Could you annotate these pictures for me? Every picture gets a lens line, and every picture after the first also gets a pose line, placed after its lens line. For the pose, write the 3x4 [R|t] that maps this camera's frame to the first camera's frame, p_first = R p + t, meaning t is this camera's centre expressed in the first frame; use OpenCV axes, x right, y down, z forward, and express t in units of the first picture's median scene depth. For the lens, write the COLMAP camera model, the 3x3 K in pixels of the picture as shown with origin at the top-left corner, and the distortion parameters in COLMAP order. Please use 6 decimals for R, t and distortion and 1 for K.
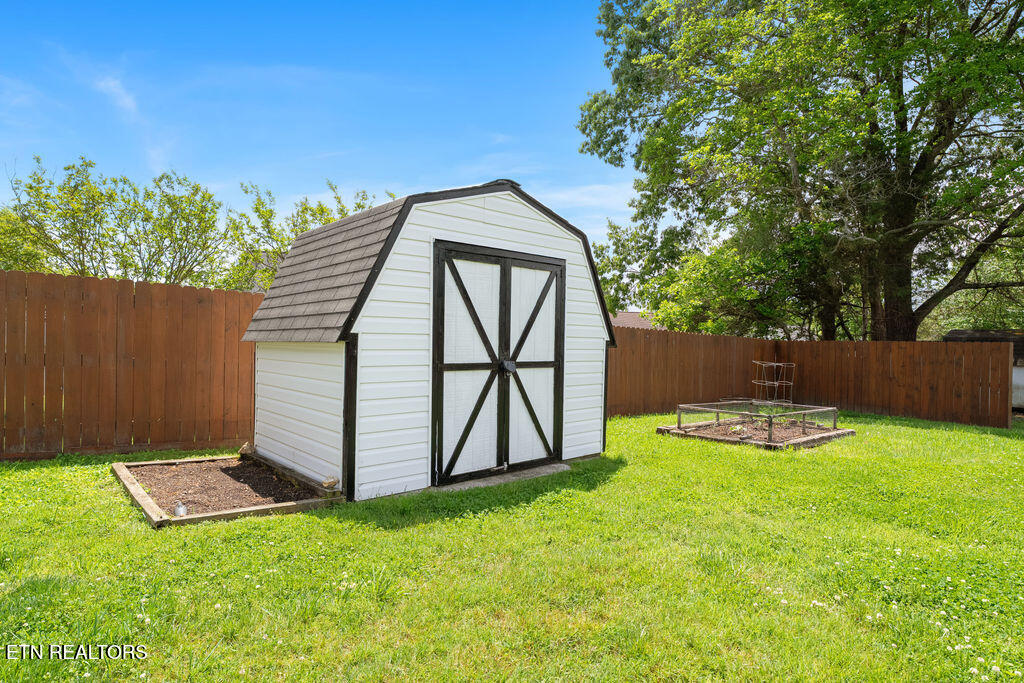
lens RADIAL K [[567.1, 0, 512.0], [0, 567.1, 341.5], [0, 0, 1]] dist [-0.029540, 0.000585]
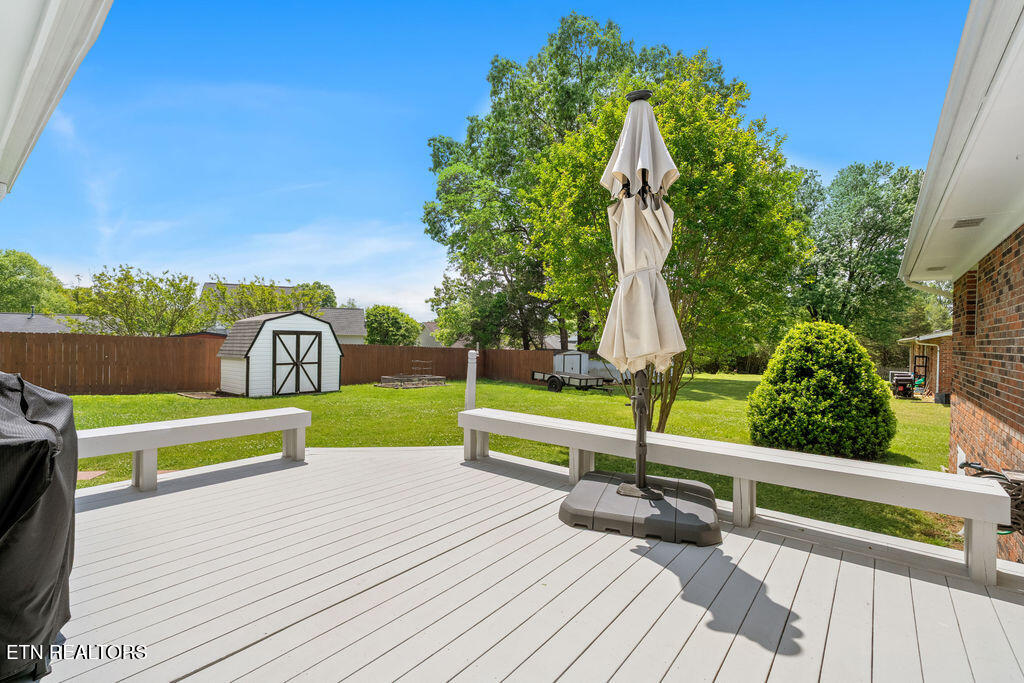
lens RADIAL K [[460.0, 0, 508.4], [0, 460.0, 343.2], [0, 0, 1]] dist [-0.003345, -0.000428]
pose [[0.990132, -0.005059, 0.140049, 0.869494], [0.003585, 0.999936, 0.010773, -0.108591], [-0.140095, -0.010165, 0.990086, -1.976542]]
